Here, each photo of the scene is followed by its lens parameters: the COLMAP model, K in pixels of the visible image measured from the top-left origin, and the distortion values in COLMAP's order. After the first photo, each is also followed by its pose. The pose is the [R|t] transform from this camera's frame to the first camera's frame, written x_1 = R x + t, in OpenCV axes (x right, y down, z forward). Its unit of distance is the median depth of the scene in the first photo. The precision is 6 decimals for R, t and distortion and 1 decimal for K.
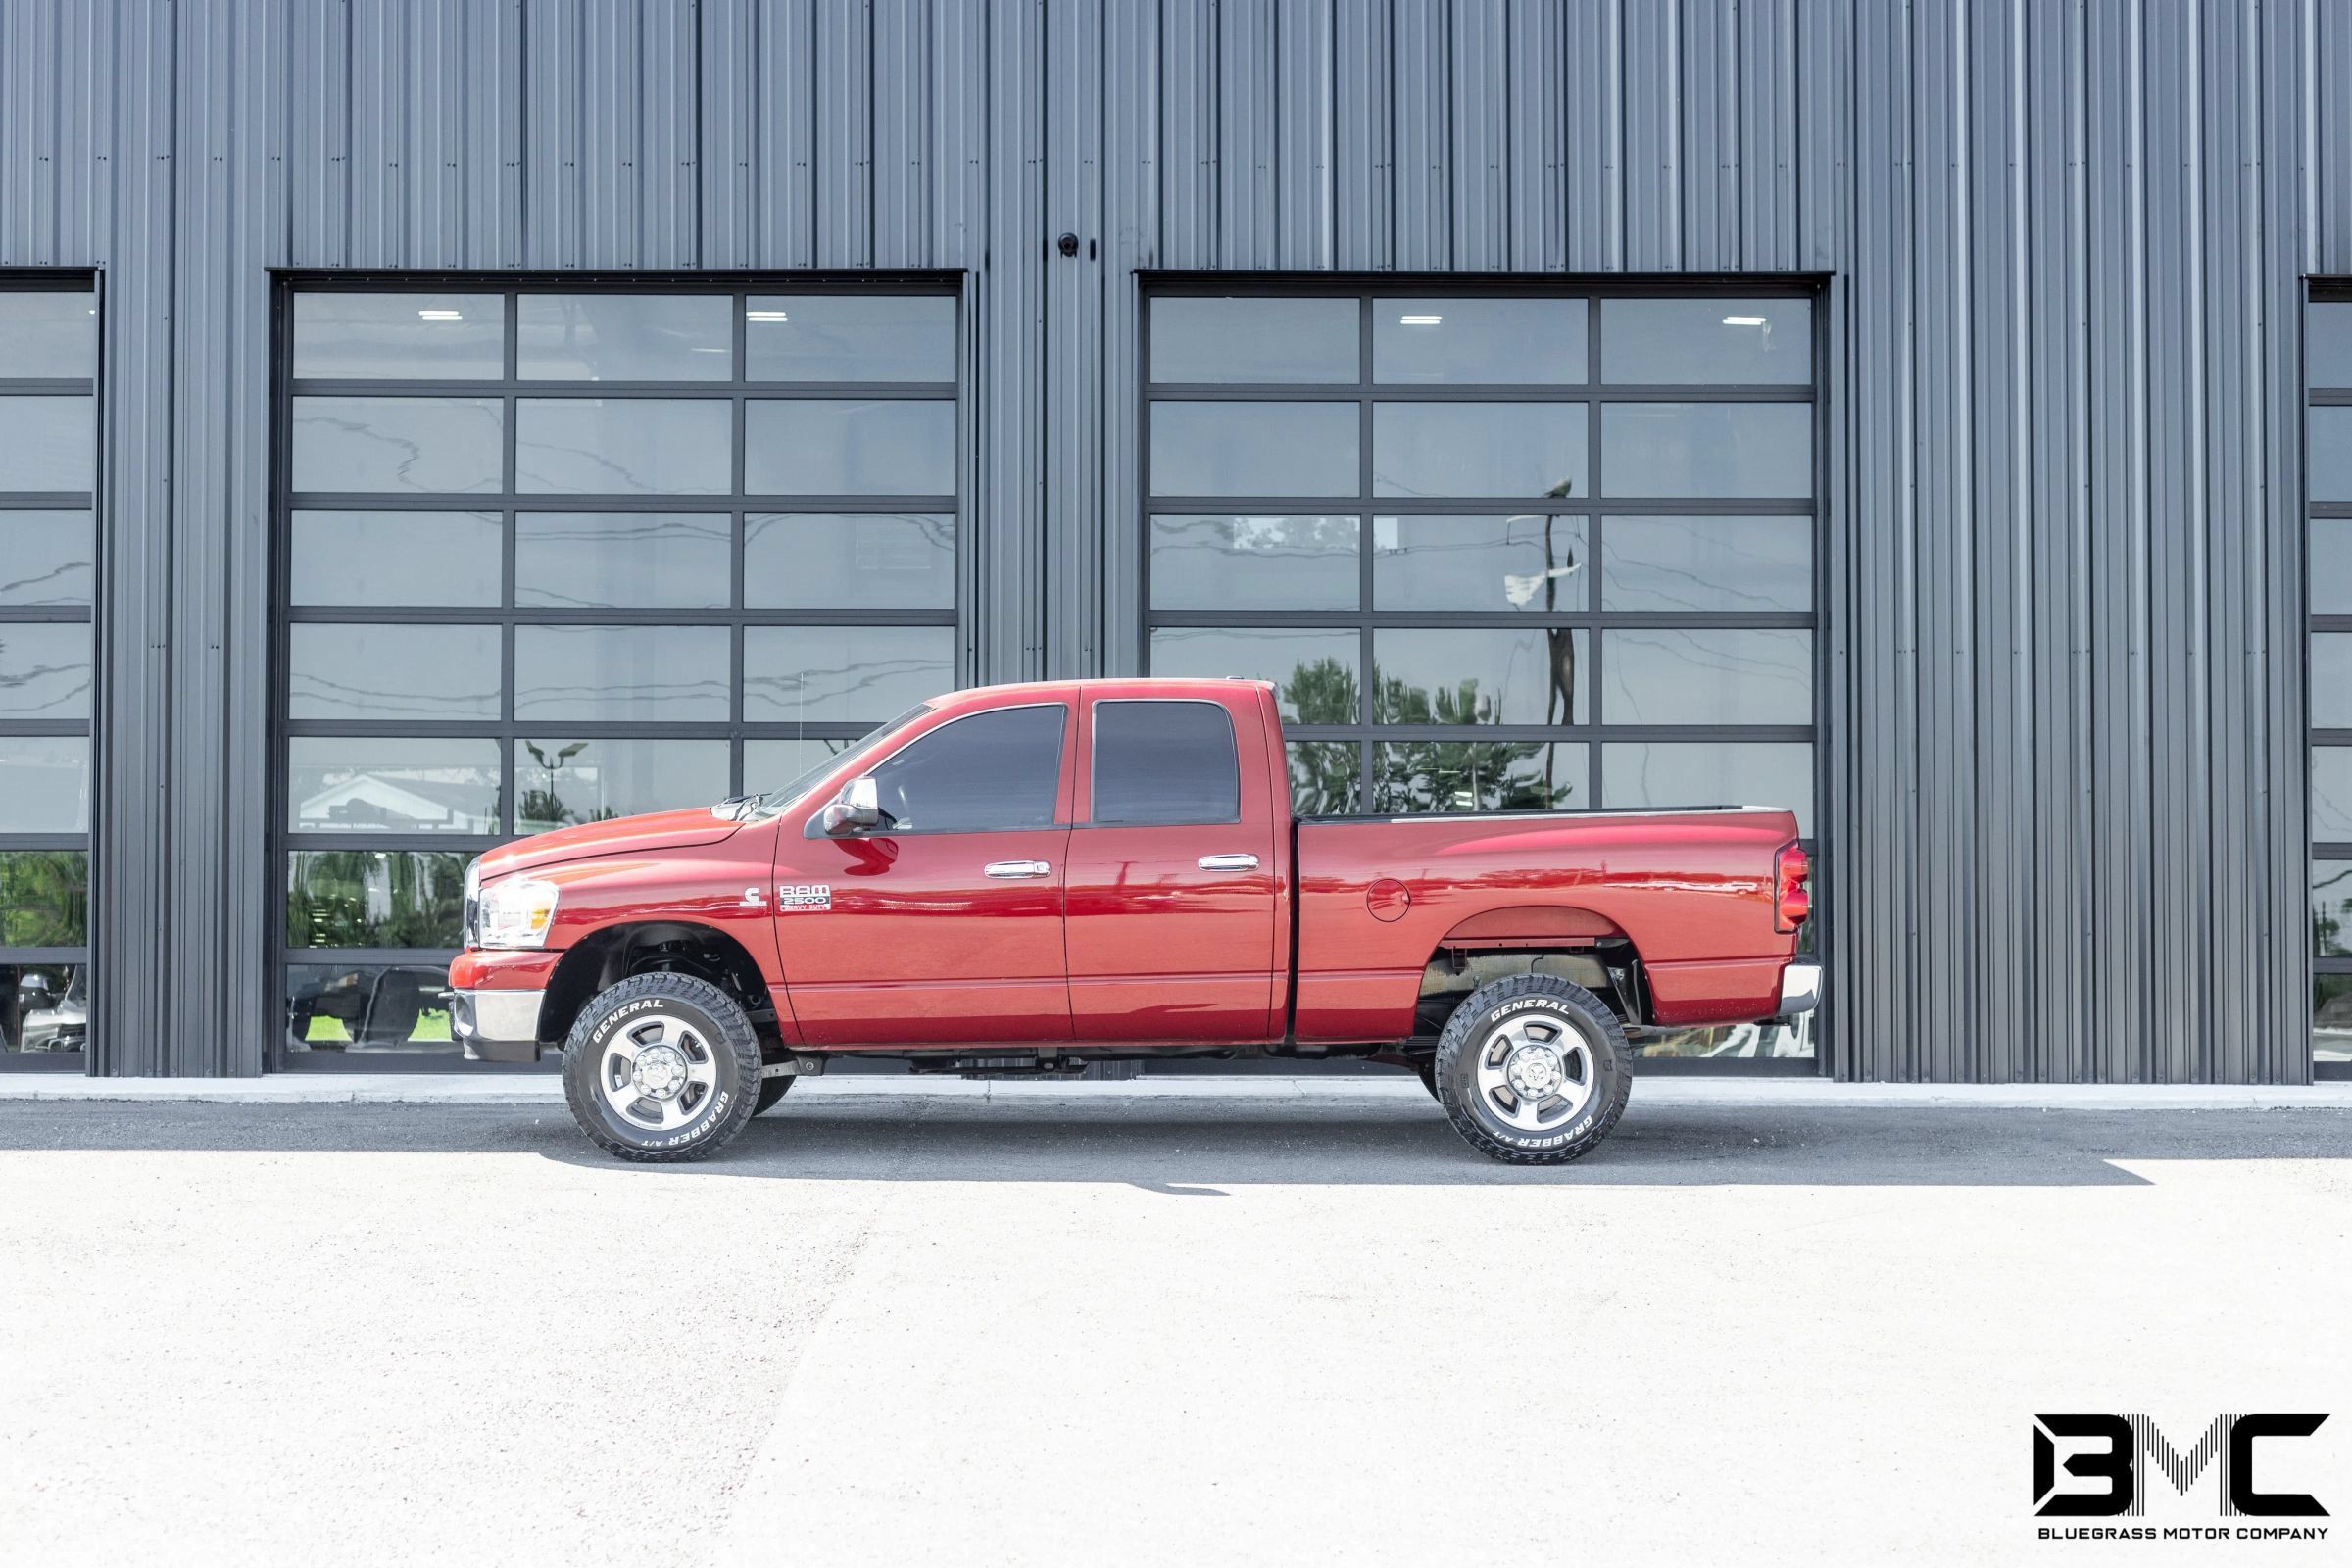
lens RADIAL K [[3935.5, 0, 1084.0], [0, 3935.5, 836.0], [0, 0, 1]] dist [0.010380, 0.009717]
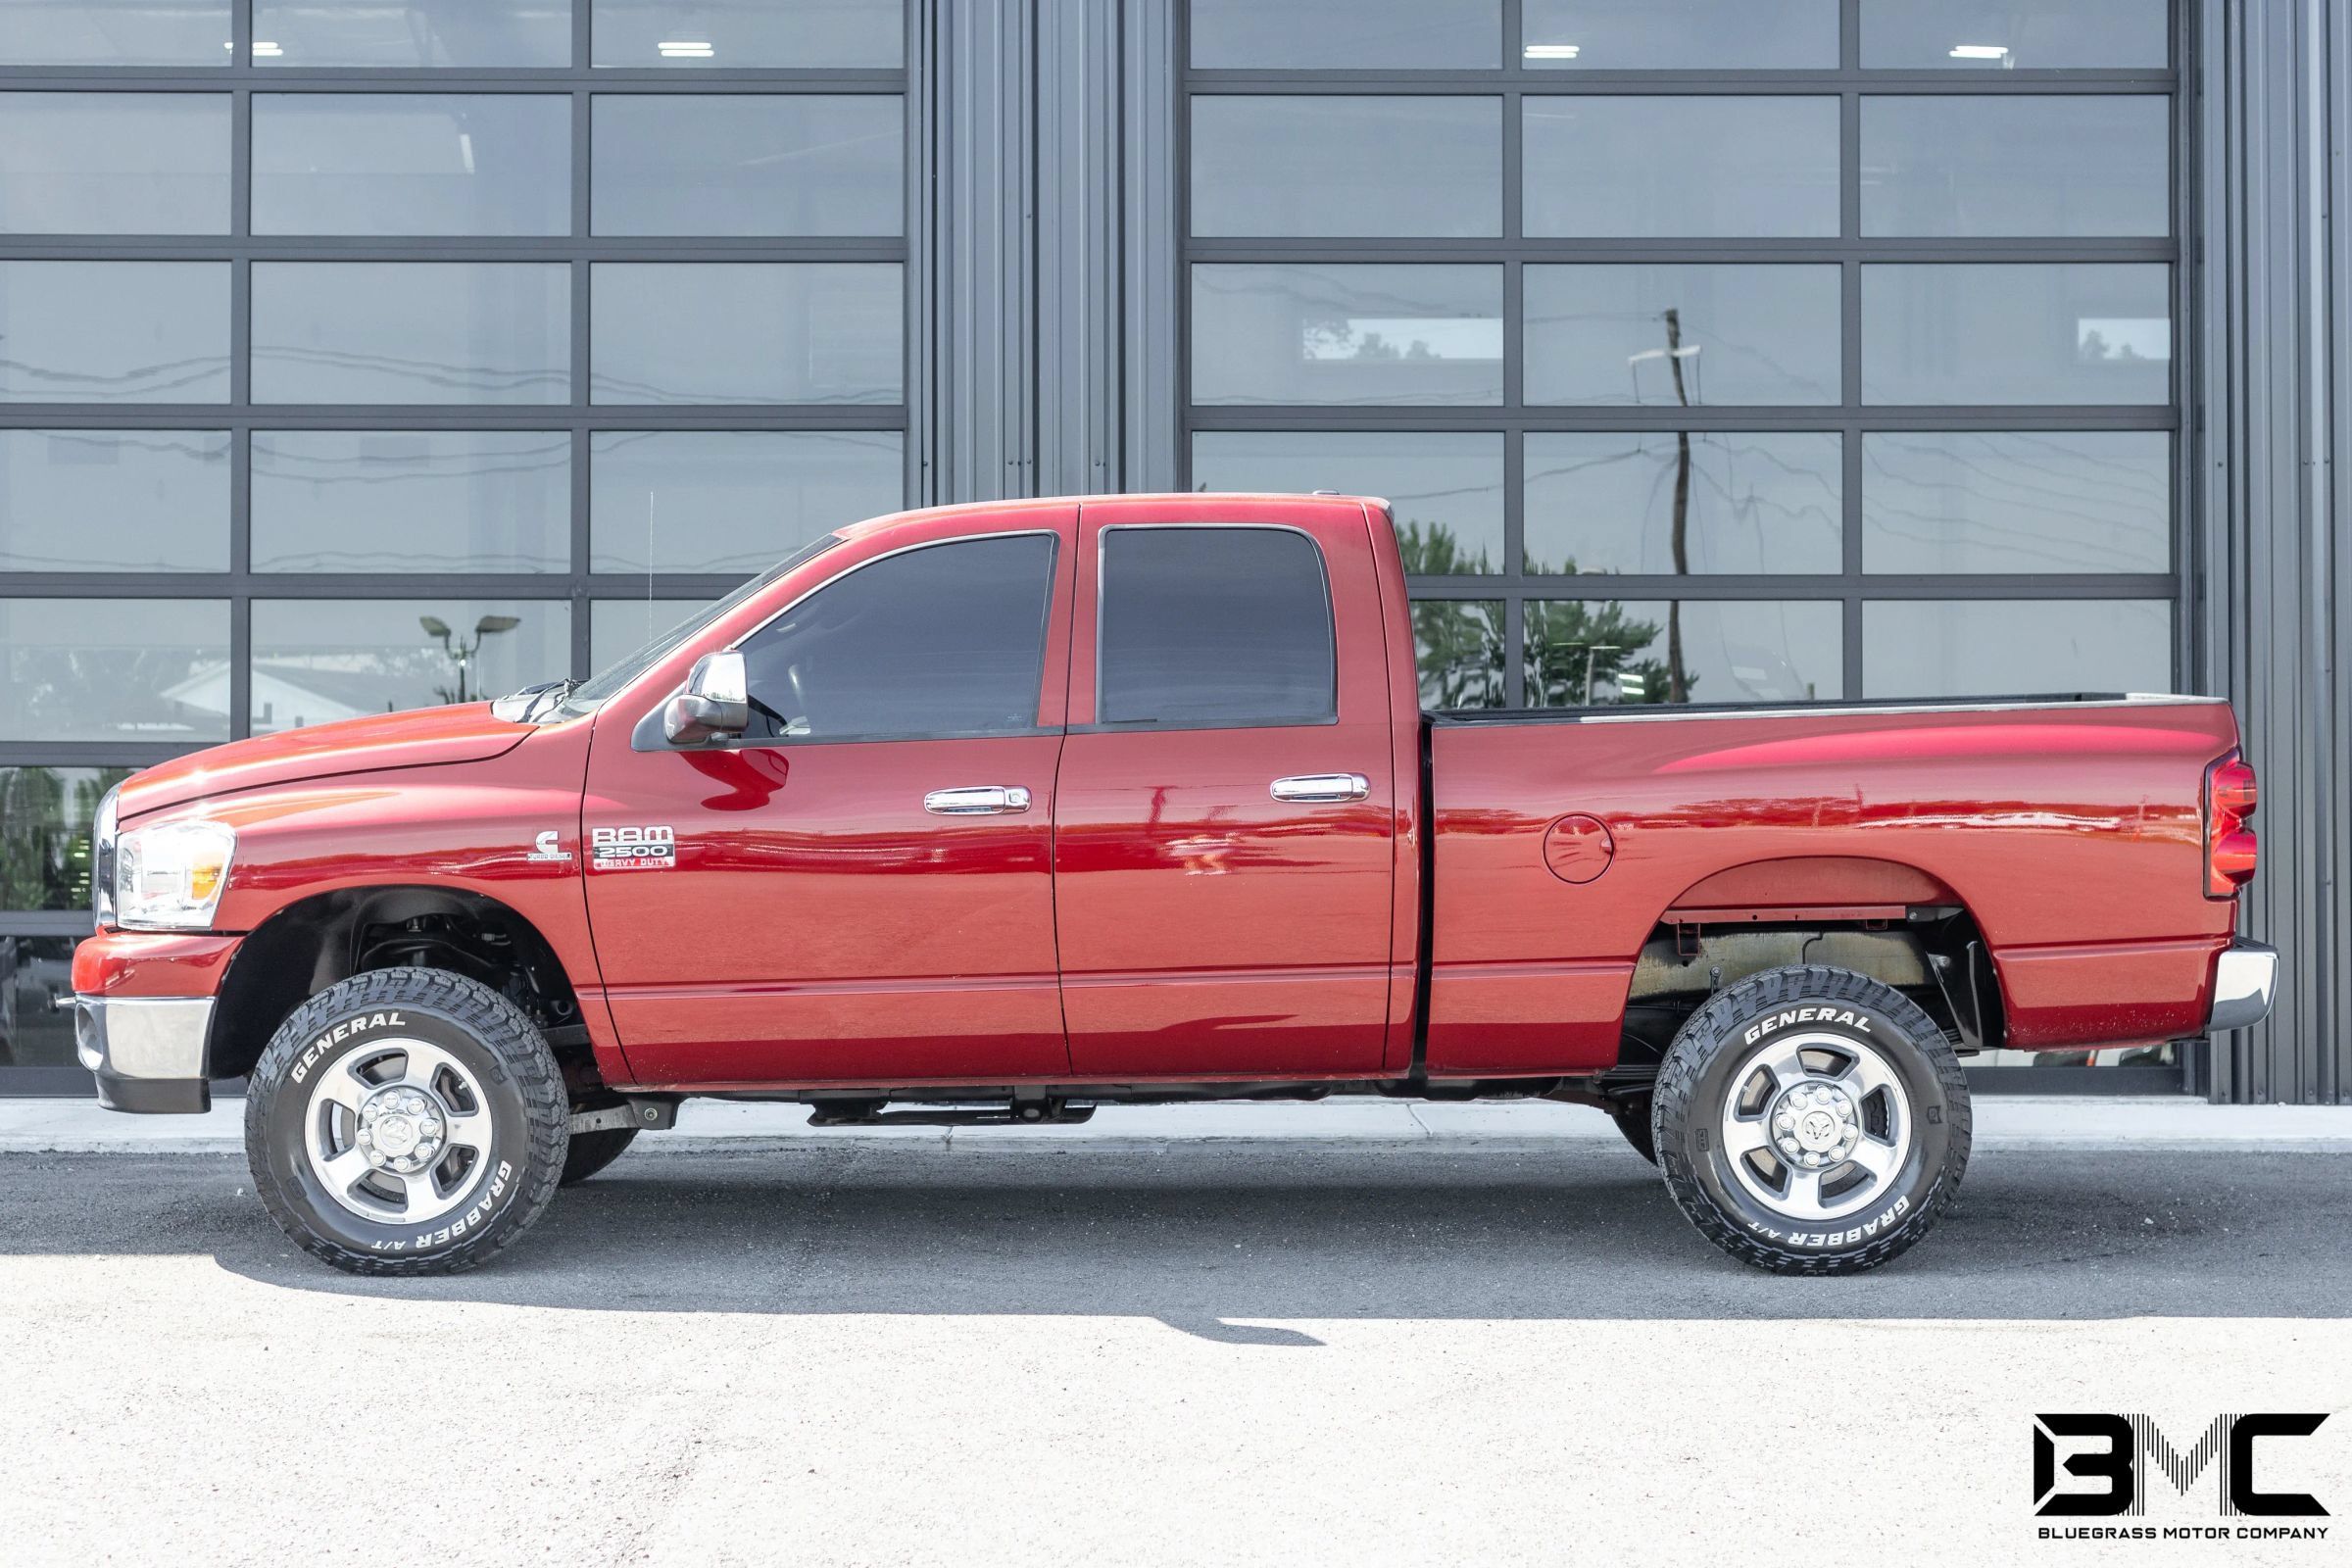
lens RADIAL K [[4550.2, 0, 1176.0], [0, 4550.2, 784.0], [0, 0, 1]] dist [0.002238, 0.088213]
pose [[0.999921, -0.003205, 0.012143, 0.005485], [0.003061, 0.999926, 0.011815, -0.002391], [-0.012180, -0.011777, 0.999856, 0.284268]]
